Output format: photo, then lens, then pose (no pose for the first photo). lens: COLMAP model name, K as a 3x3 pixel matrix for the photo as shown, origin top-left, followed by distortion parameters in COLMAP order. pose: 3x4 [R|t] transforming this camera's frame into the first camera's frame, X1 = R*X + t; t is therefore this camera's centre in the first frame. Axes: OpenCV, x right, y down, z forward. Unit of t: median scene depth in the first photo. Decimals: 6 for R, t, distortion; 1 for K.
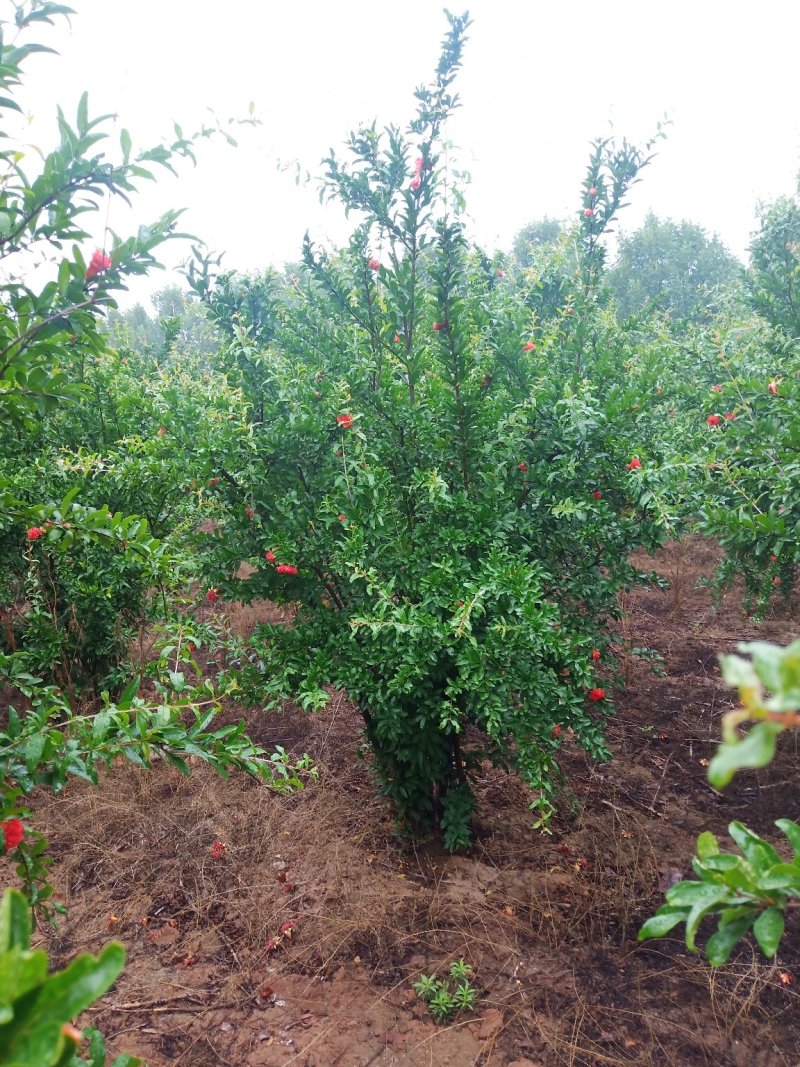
lens RADIAL K [[849.2, 0, 298.0], [0, 849.2, 488.0], [0, 0, 1]] dist [-0.002133, -0.003383]
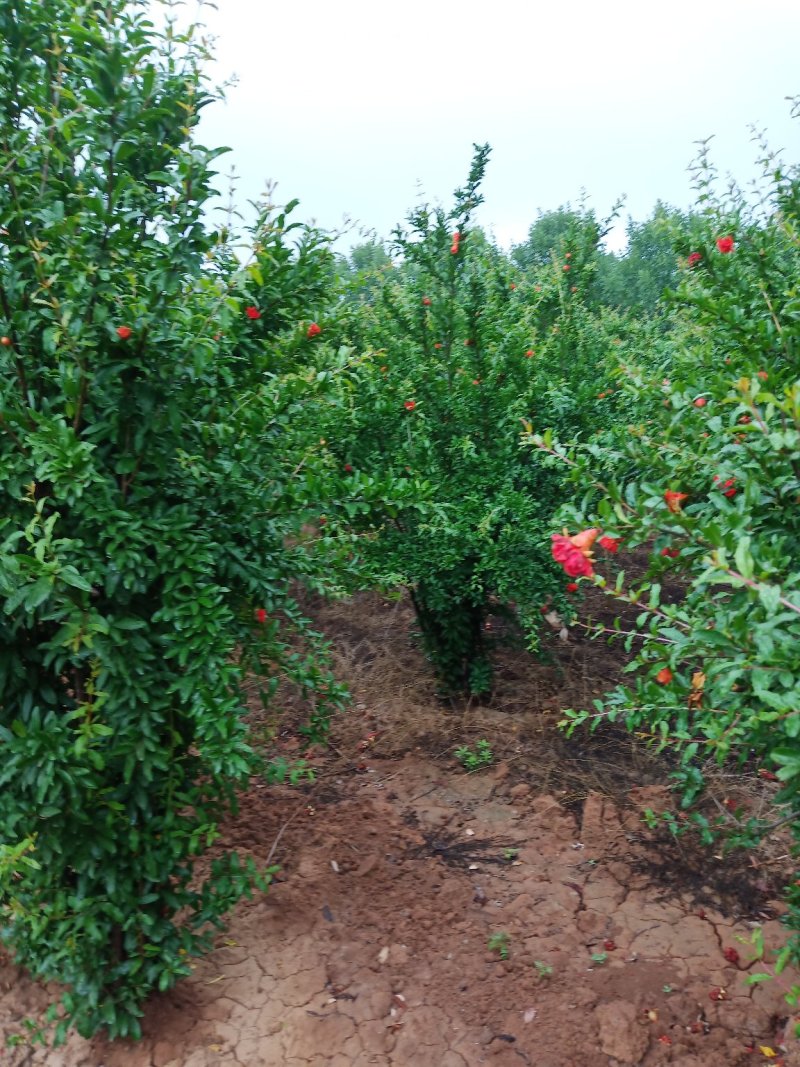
lens RADIAL K [[899.0, 0, 345.8], [0, 899.0, 517.8], [0, 0, 1]] dist [0.049980, -0.117094]
pose [[0.999159, -0.008756, 0.040051, -0.125689], [0.006859, 0.998859, 0.047256, 0.045975], [-0.040419, -0.046941, 0.998080, -0.637186]]
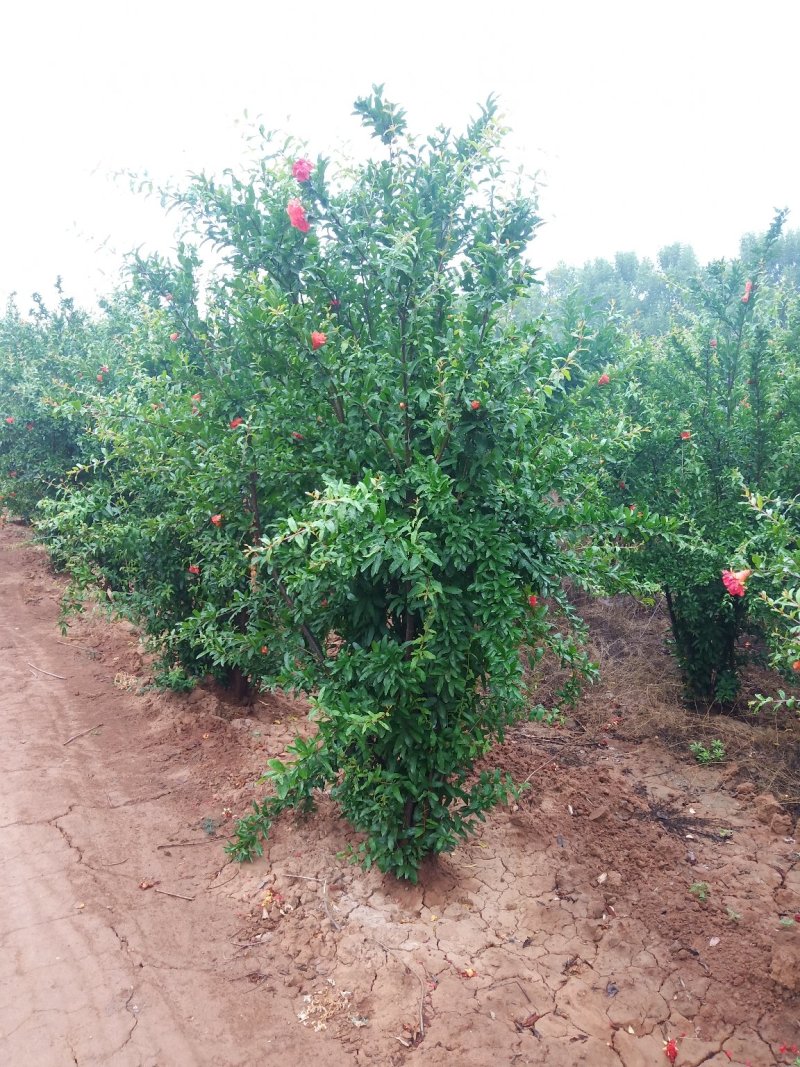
lens RADIAL K [[899.0, 0, 345.8], [0, 899.0, 517.8], [0, 0, 1]] dist [0.049980, -0.117094]
pose [[0.962564, 0.104705, -0.250016, -0.130529], [-0.088565, 0.993244, 0.074986, 0.010702], [0.256178, -0.050037, 0.965334, -0.953721]]
